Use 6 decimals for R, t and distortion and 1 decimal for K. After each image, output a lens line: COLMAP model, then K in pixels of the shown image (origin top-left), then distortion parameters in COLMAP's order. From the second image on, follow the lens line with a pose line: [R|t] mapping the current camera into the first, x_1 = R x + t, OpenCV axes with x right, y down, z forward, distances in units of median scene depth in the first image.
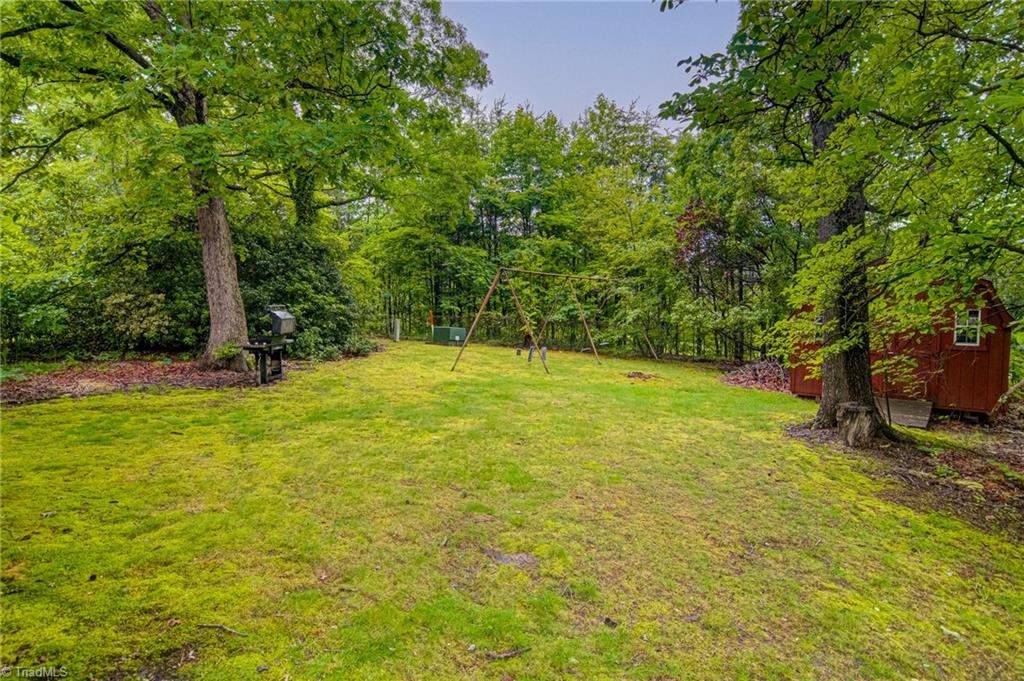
lens RADIAL K [[540.0, 0, 512.1], [0, 540.0, 340.5], [0, 0, 1]] dist [-0.007136, -0.000439]
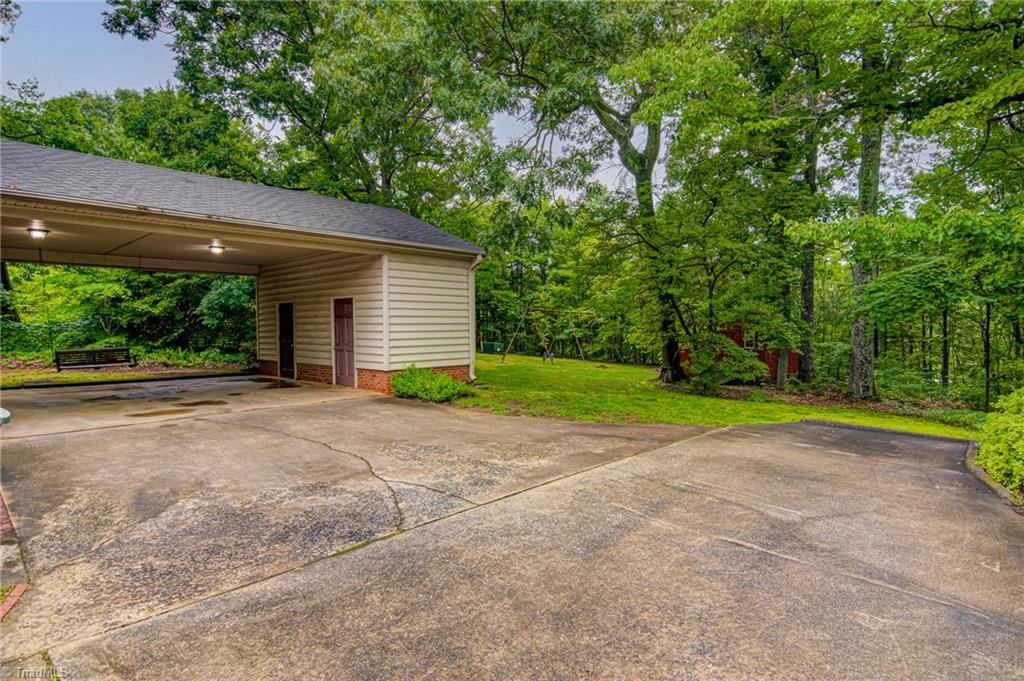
lens RADIAL K [[540.0, 0, 511.0], [0, 540.0, 338.3], [0, 0, 1]] dist [-0.007136, -0.000439]
pose [[0.998917, 0.000960, -0.046519, 0.007769], [-0.002971, 0.999062, -0.043192, 0.028217], [0.046434, 0.043284, 0.997983, -0.551541]]
